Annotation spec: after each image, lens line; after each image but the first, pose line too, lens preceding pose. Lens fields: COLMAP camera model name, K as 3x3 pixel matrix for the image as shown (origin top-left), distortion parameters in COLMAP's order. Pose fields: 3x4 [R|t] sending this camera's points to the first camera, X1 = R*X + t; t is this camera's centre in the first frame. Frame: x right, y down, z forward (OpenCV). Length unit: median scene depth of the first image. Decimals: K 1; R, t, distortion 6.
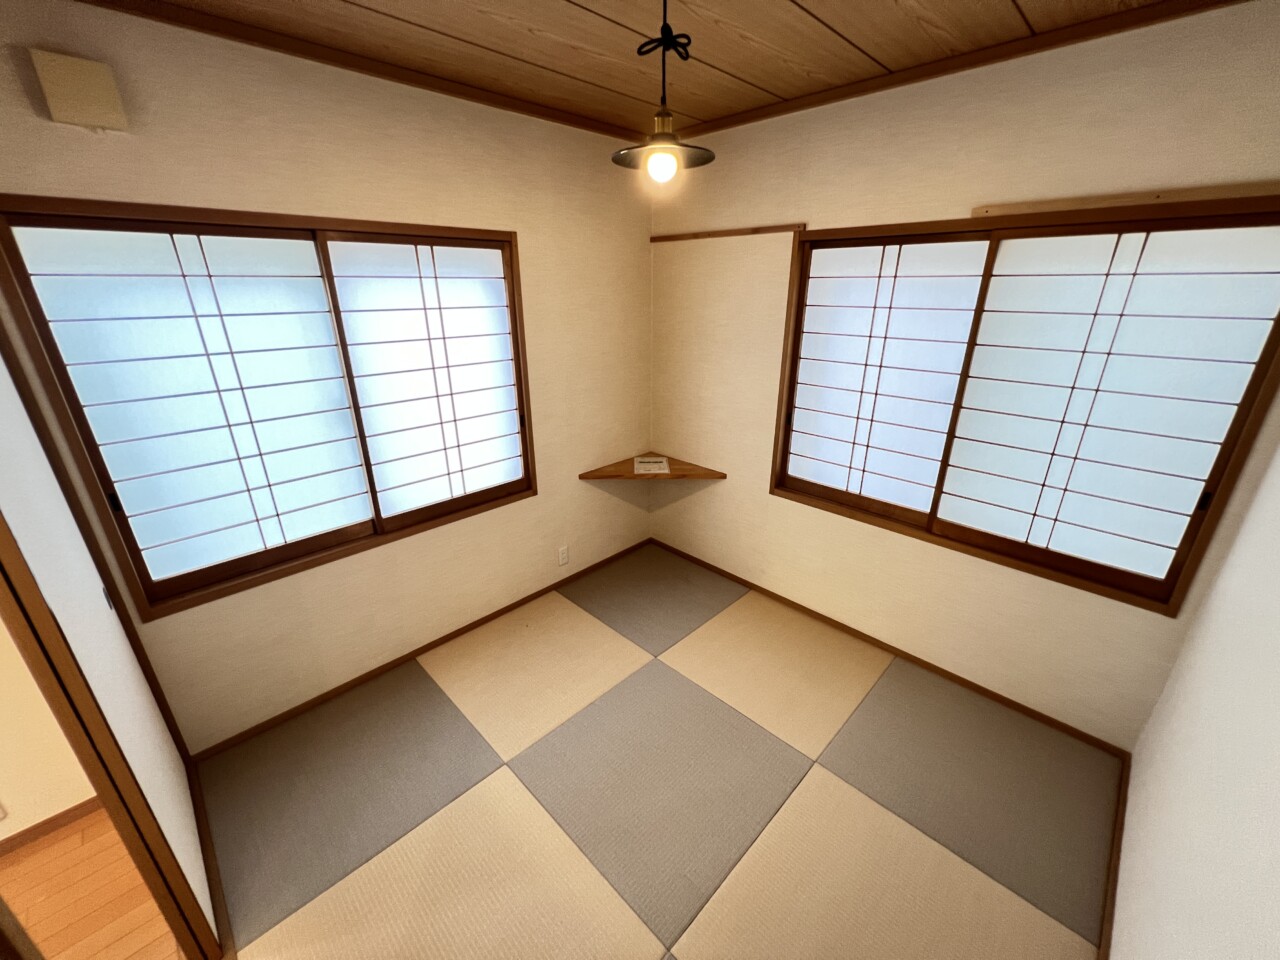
lens RADIAL K [[511.7, 0, 642.2], [0, 511.7, 481.0], [0, 0, 1]] dist [0.000729, 0.000491]
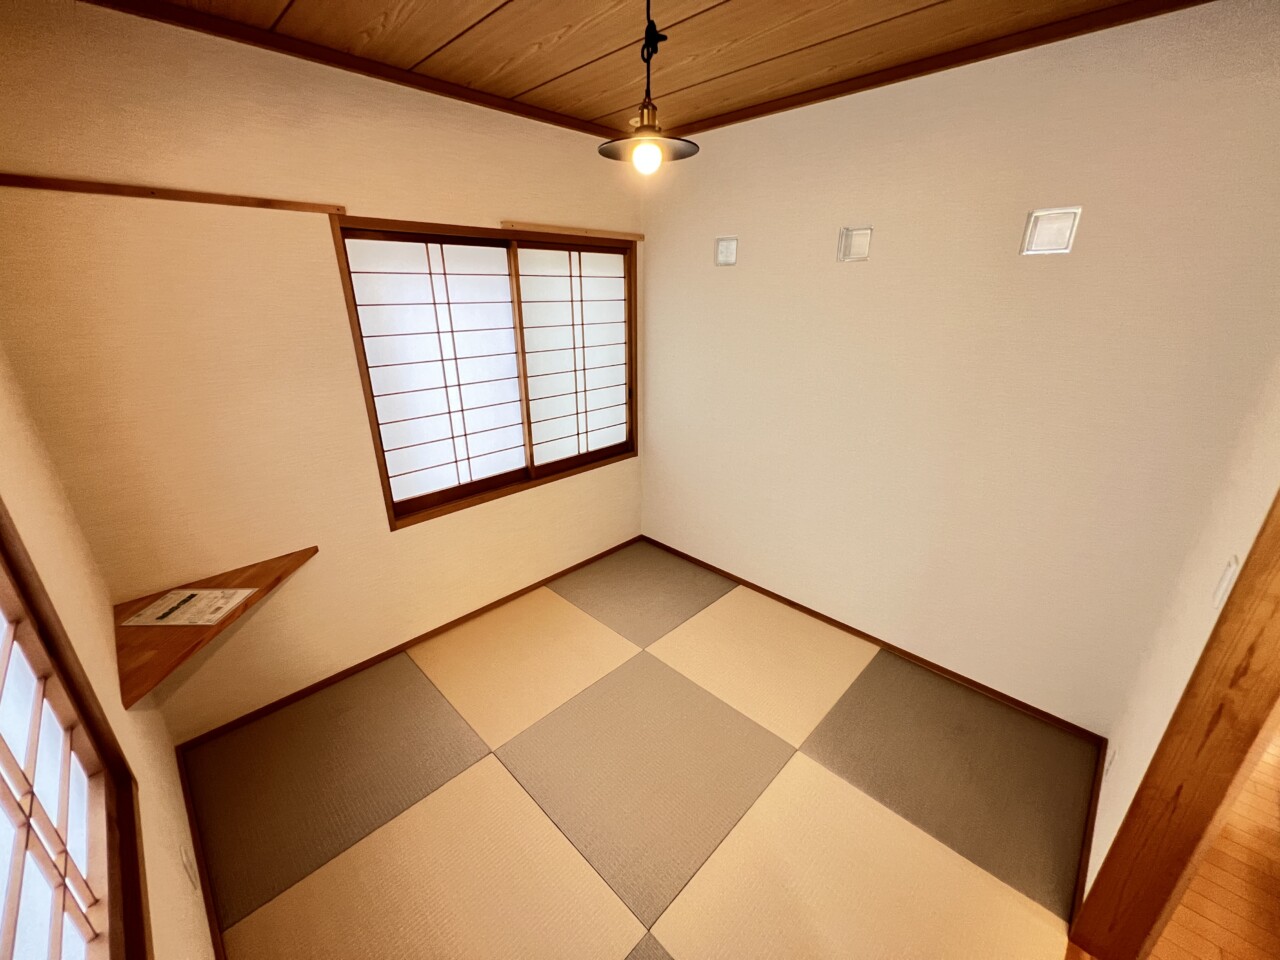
lens RADIAL K [[511.7, 0, 642.2], [0, 511.7, 481.0], [0, 0, 1]] dist [0.000729, 0.000491]
pose [[-0.003977, -0.348911, 0.937148, -0.612477], [0.361671, 0.873212, 0.326642, -0.208435], [-0.932297, 0.340238, 0.122718, 0.592710]]
